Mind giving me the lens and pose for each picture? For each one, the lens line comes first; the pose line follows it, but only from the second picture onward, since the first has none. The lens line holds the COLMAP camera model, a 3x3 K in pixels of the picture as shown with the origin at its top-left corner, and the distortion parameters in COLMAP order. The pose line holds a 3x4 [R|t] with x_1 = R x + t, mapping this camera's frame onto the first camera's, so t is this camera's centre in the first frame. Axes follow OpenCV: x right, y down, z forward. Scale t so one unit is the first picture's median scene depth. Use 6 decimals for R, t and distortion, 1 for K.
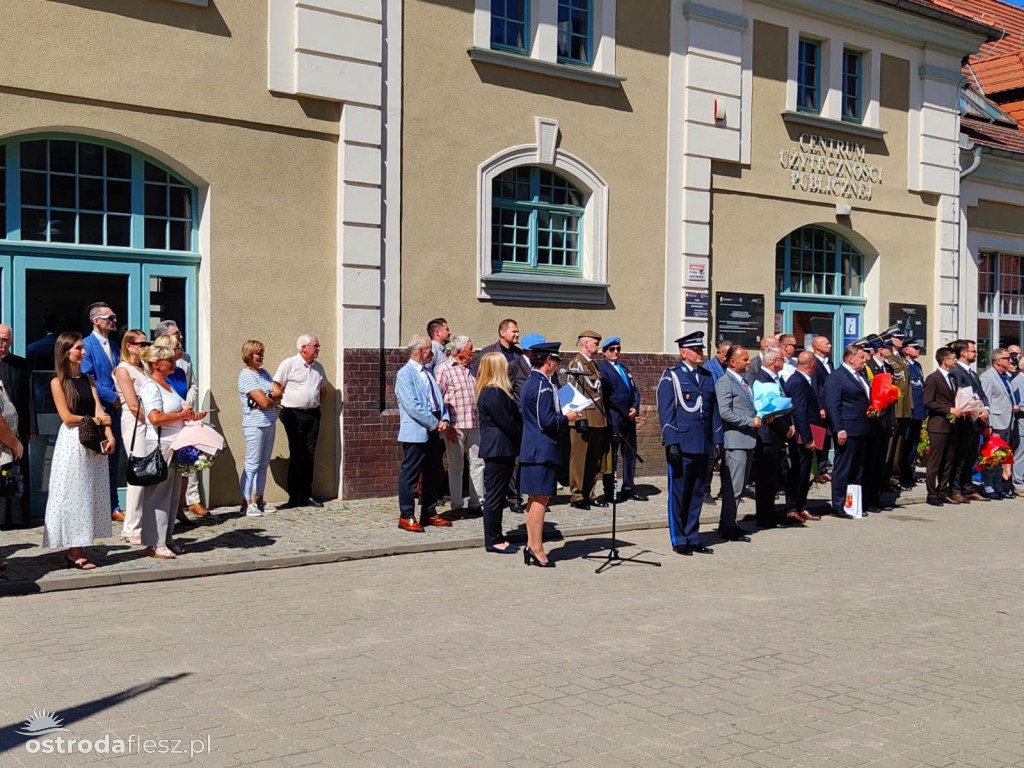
lens RADIAL K [[1129.1, 0, 518.6], [0, 1129.1, 400.9], [0, 0, 1]] dist [0.007319, 0.000000]
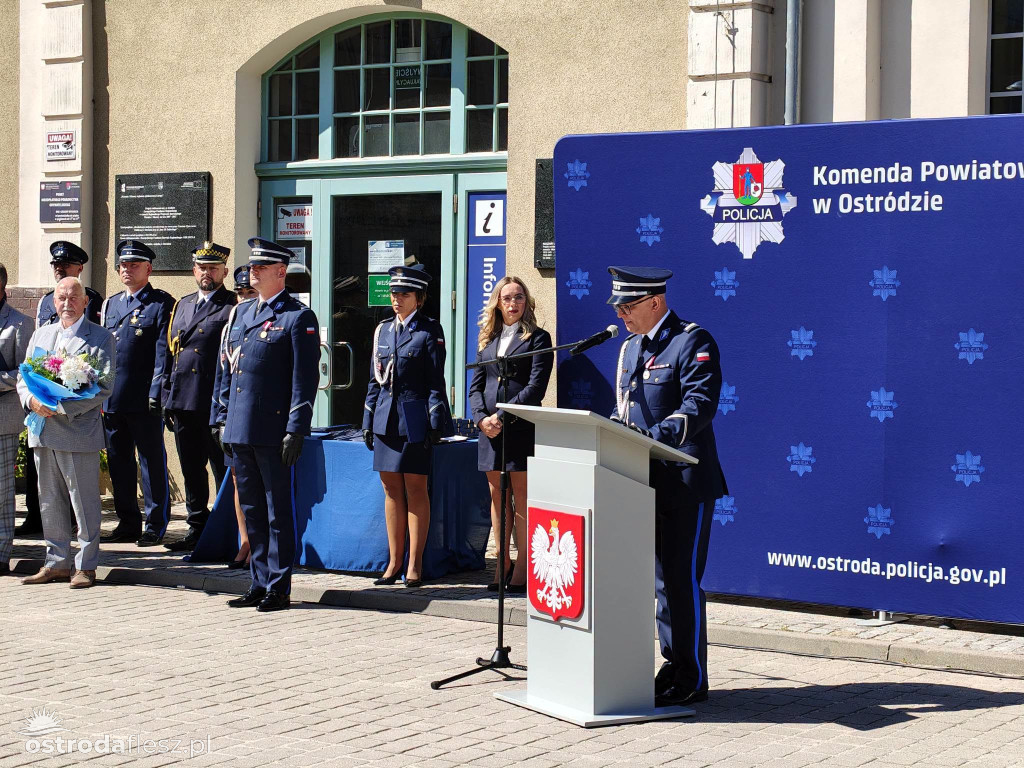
lens RADIAL K [[2193.6, 0, 521.1], [0, 2193.6, 389.1], [0, 0, 1]] dist [0.014698, 0.000000]
pose [[0.351553, 0.021498, -0.935921, 1.222050], [-0.038295, 0.999230, 0.008568, -0.007133], [0.935384, 0.032829, 0.352105, 0.775827]]
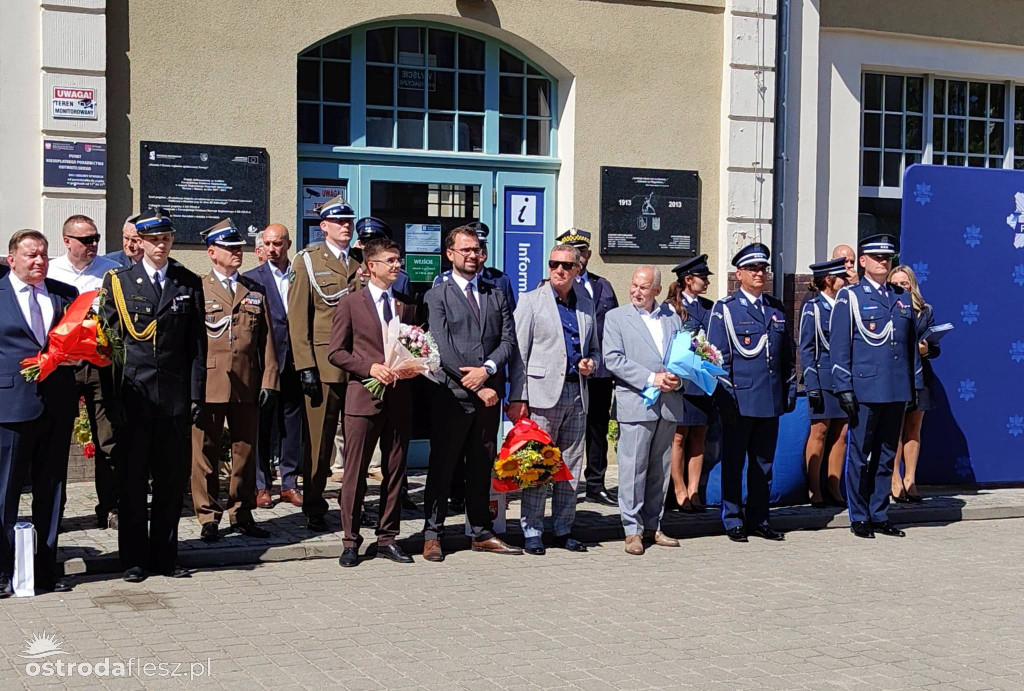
lens RADIAL K [[1548.8, 0, 498.4], [0, 1548.8, 372.5], [0, 0, 1]] dist [0.055891, 0.000000]
pose [[0.983036, 0.010685, -0.183100, 0.458880], [-0.007829, 0.999836, 0.016314, -0.000842], [0.183245, -0.014604, 0.982959, 0.294801]]
